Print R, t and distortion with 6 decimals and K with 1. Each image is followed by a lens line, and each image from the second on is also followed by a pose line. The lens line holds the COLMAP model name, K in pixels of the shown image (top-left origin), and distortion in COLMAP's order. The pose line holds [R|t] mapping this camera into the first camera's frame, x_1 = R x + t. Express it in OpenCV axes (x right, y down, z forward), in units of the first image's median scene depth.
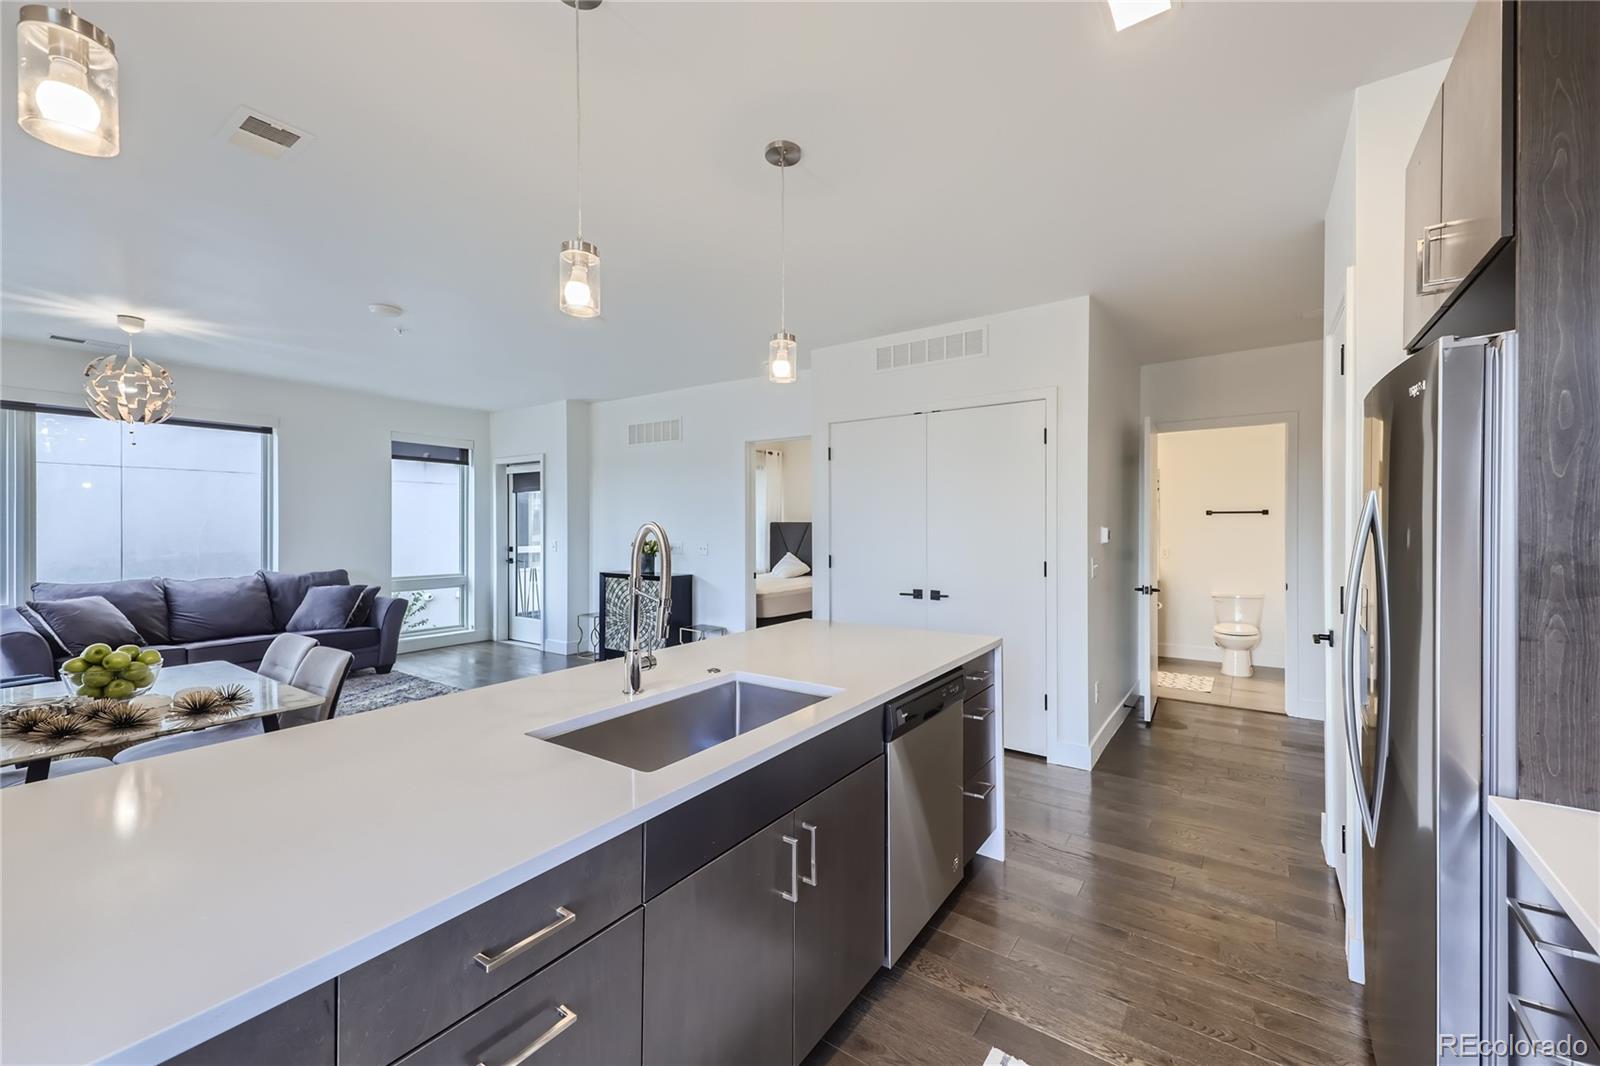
lens RADIAL K [[635.6, 0, 805.2], [0, 635.6, 527.3], [0, 0, 1]] dist [0.015599, -0.004424]
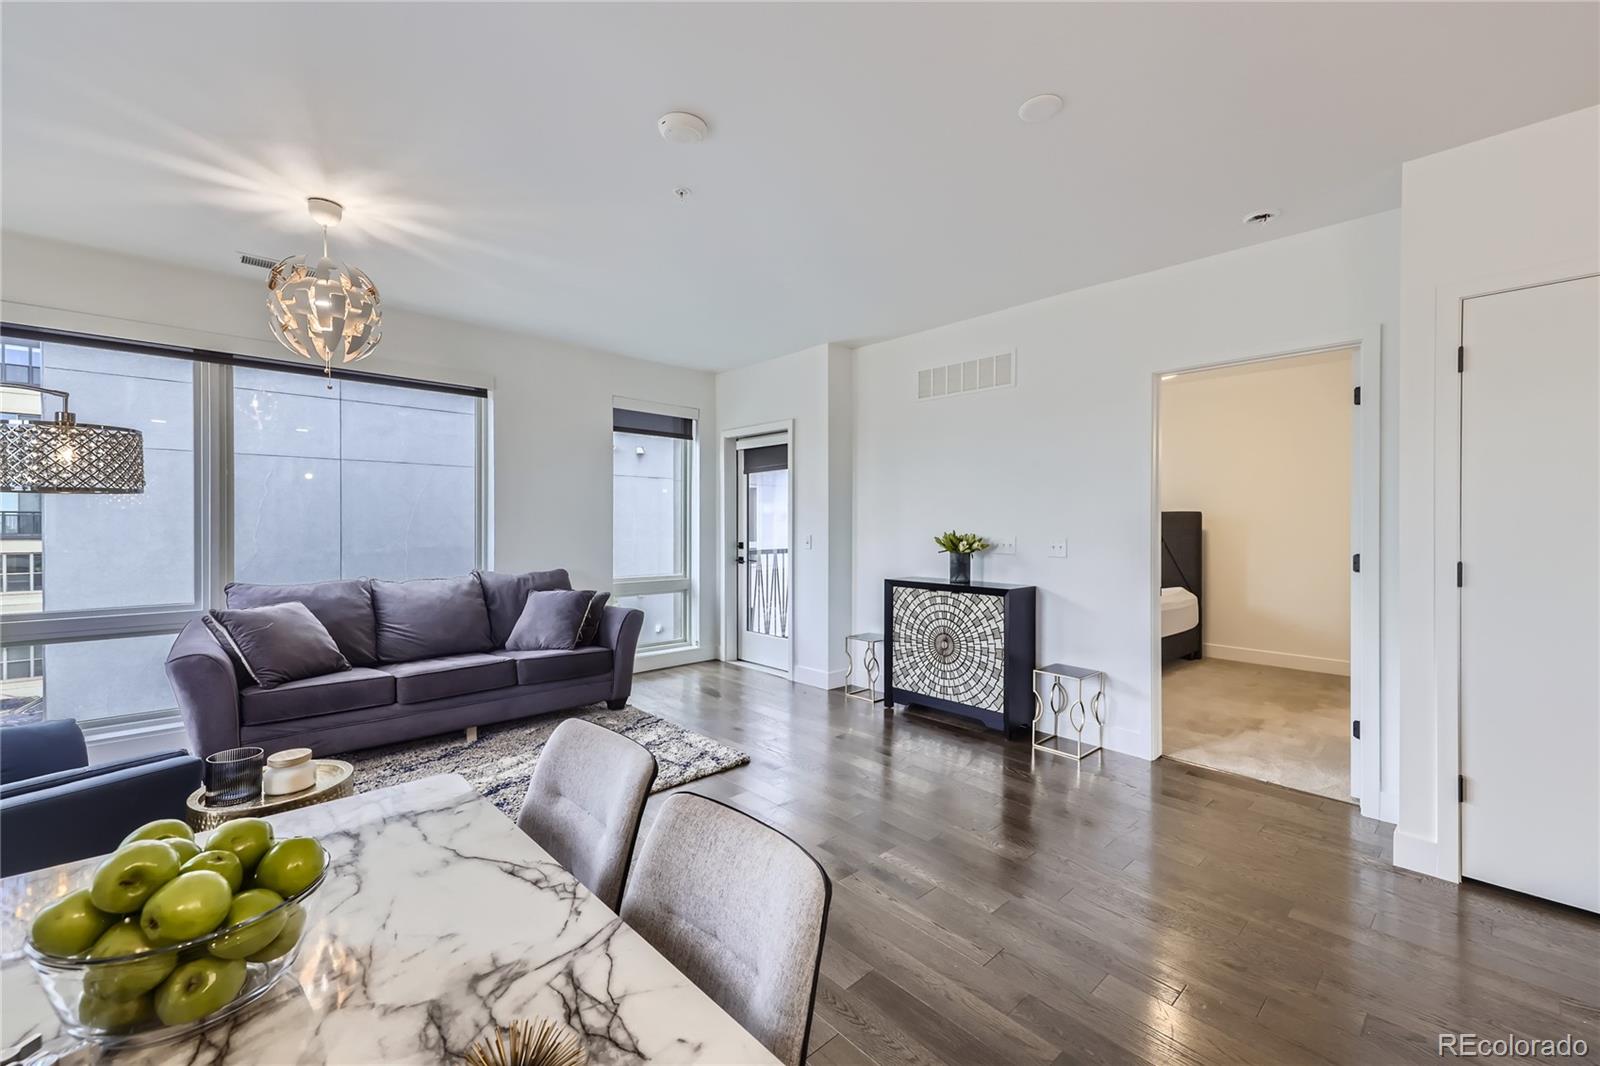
lens RADIAL K [[635.6, 0, 791.3], [0, 635.6, 532.0], [0, 0, 1]] dist [0.015599, -0.004424]
pose [[0.977177, 0.004036, -0.212390, -0.297537], [-0.002282, 0.999961, 0.008501, 0.013554], [0.212416, -0.007823, 0.977148, 0.311168]]
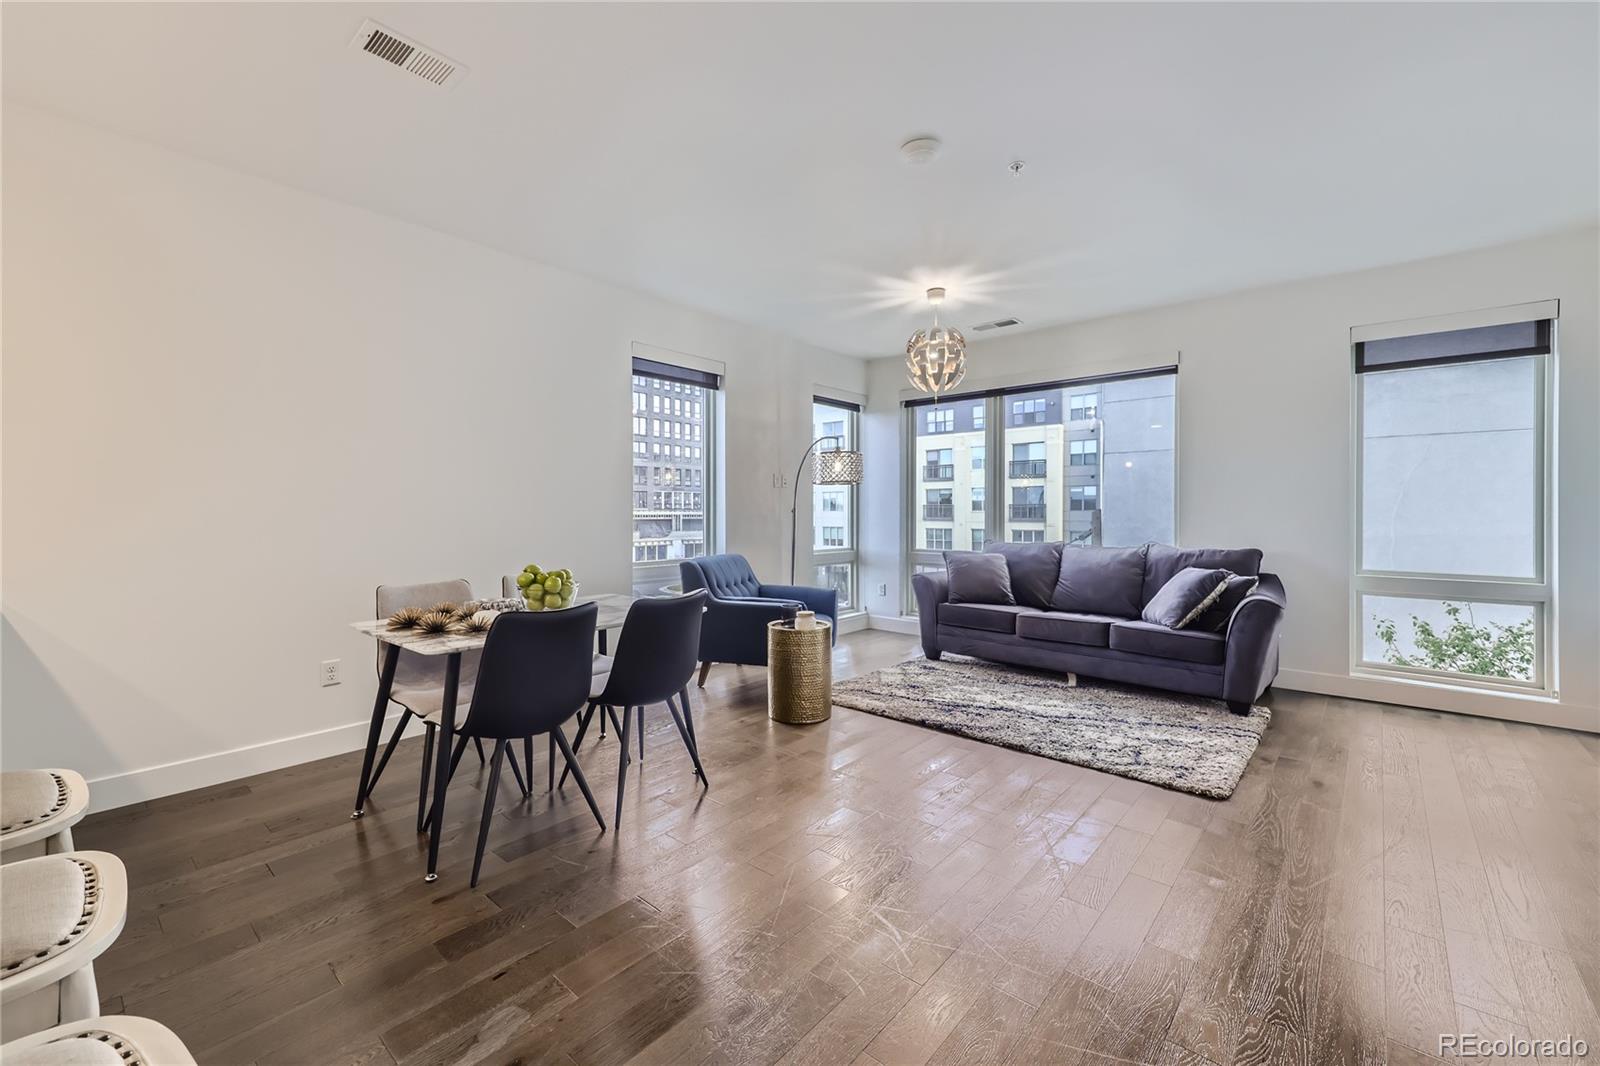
lens RADIAL K [[673.6, 0, 800.3], [0, 673.6, 519.3], [0, 0, 1]] dist [0.023012, -0.002025]
pose [[-0.098839, 0.023670, -0.994822, 0.054208], [0.000242, 0.999718, 0.023762, 0.017927], [0.995103, 0.002108, -0.098817, 0.625359]]
